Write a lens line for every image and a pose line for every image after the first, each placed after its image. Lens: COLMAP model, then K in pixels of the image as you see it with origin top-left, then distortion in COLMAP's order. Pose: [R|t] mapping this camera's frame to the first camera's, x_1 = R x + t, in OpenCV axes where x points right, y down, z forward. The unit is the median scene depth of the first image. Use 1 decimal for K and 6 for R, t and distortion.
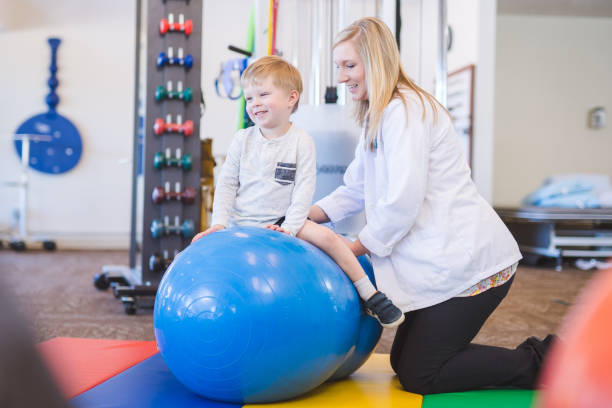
lens RADIAL K [[974.9, 0, 287.8], [0, 974.9, 187.7], [0, 0, 1]] dist [0.033960, 0.000000]
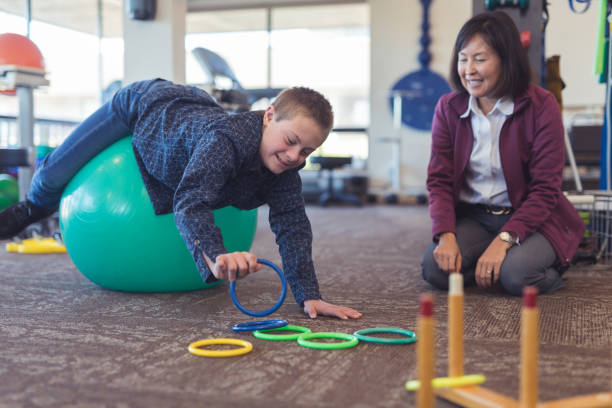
lens RADIAL K [[861.1, 0, 302.7], [0, 861.1, 204.8], [0, 0, 1]] dist [0.005373, 0.000000]
pose [[0.909962, -0.001480, -0.414688, 0.032219], [0.020839, 0.998893, 0.042163, 0.046553], [0.414167, -0.047008, 0.908986, 0.237248]]
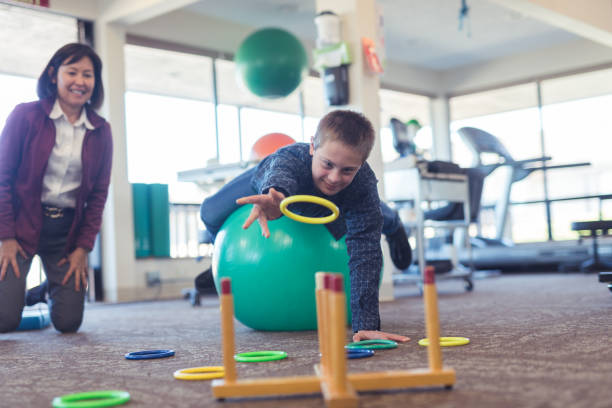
lens RADIAL K [[861.1, 0, 302.5], [0, 861.1, 201.4], [0, 0, 1]] dist [0.005373, 0.000000]
pose [[0.663125, -0.109775, -0.740416, 0.222001], [0.068312, 0.993935, -0.086181, 0.086402], [0.745385, 0.006569, 0.666602, 0.287583]]
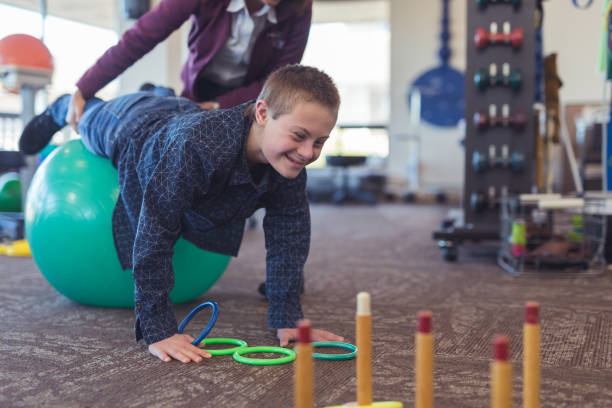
lens RADIAL K [[861.1, 0, 303.5], [0, 861.1, 208.2], [0, 0, 1]] dist [0.005373, 0.000000]
pose [[0.889849, 0.003527, -0.456241, 0.068664], [0.022192, 0.998452, 0.051003, 0.041434], [0.455715, -0.055510, 0.888393, 0.271440]]
